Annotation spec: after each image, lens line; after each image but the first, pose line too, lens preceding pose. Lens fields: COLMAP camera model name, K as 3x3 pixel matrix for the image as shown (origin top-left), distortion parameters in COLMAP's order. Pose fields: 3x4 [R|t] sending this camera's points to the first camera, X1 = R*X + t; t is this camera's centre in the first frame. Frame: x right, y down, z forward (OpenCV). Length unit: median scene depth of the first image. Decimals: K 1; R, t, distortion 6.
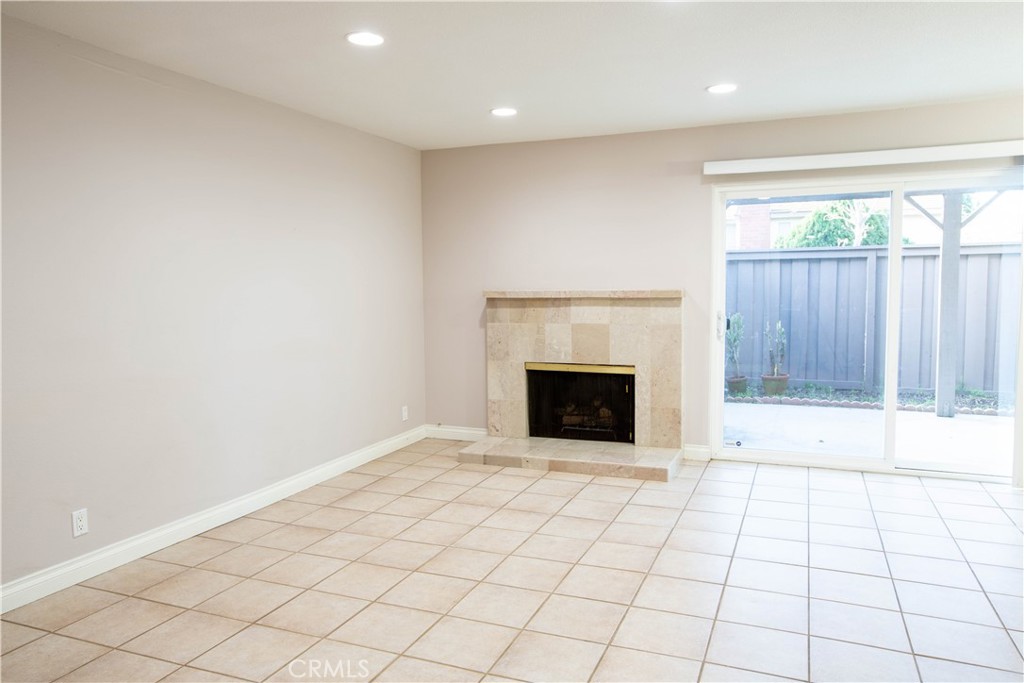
lens RADIAL K [[725.9, 0, 512.0], [0, 725.9, 341.5], [0, 0, 1]] dist [0.004957, 0.003089]
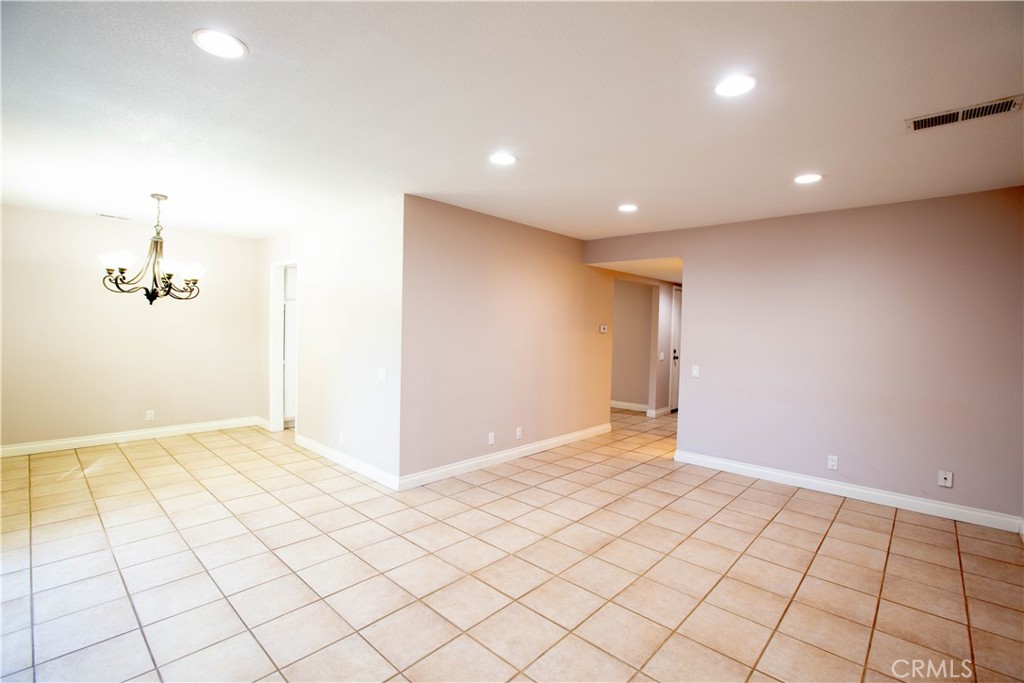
lens RADIAL K [[467.9, 0, 507.5], [0, 467.9, 340.8], [0, 0, 1]] dist [-0.052944, 0.018616]
pose [[-0.936678, -0.020650, 0.349582, -0.103426], [0.016457, 0.994561, 0.102844, -0.112540], [-0.349805, 0.102085, -0.931244, 1.277765]]
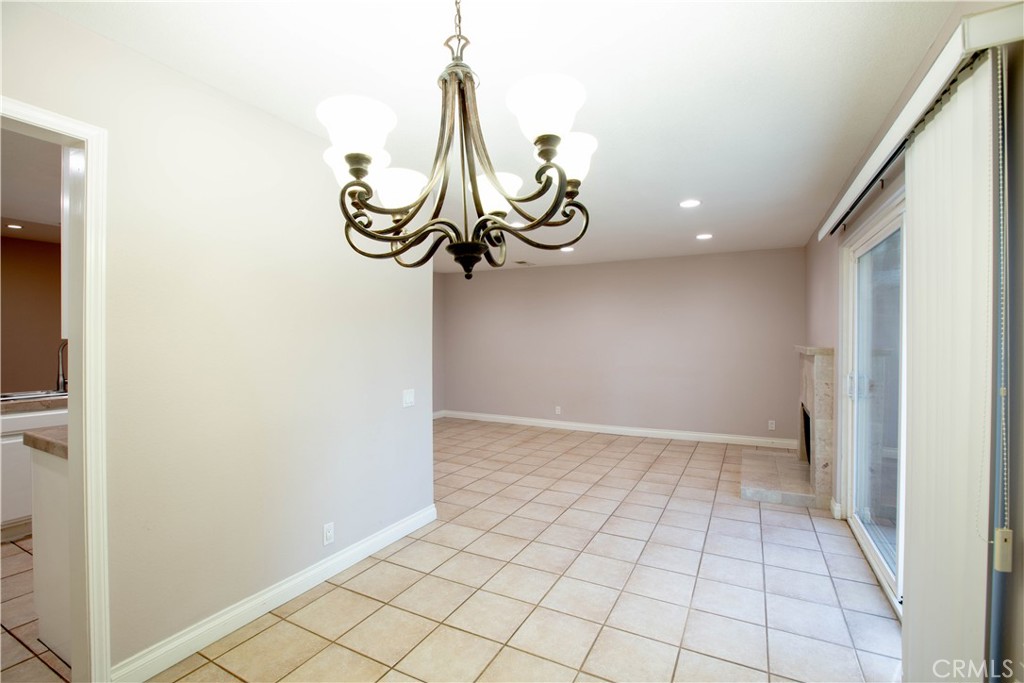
lens RADIAL K [[467.9, 0, 507.5], [0, 467.9, 340.8], [0, 0, 1]] dist [-0.052944, 0.018616]
pose [[-0.088594, 0.015812, -0.995942, 1.173668], [-0.082579, 0.996315, 0.023164, -0.072499], [0.992639, 0.084296, -0.086962, 0.720814]]
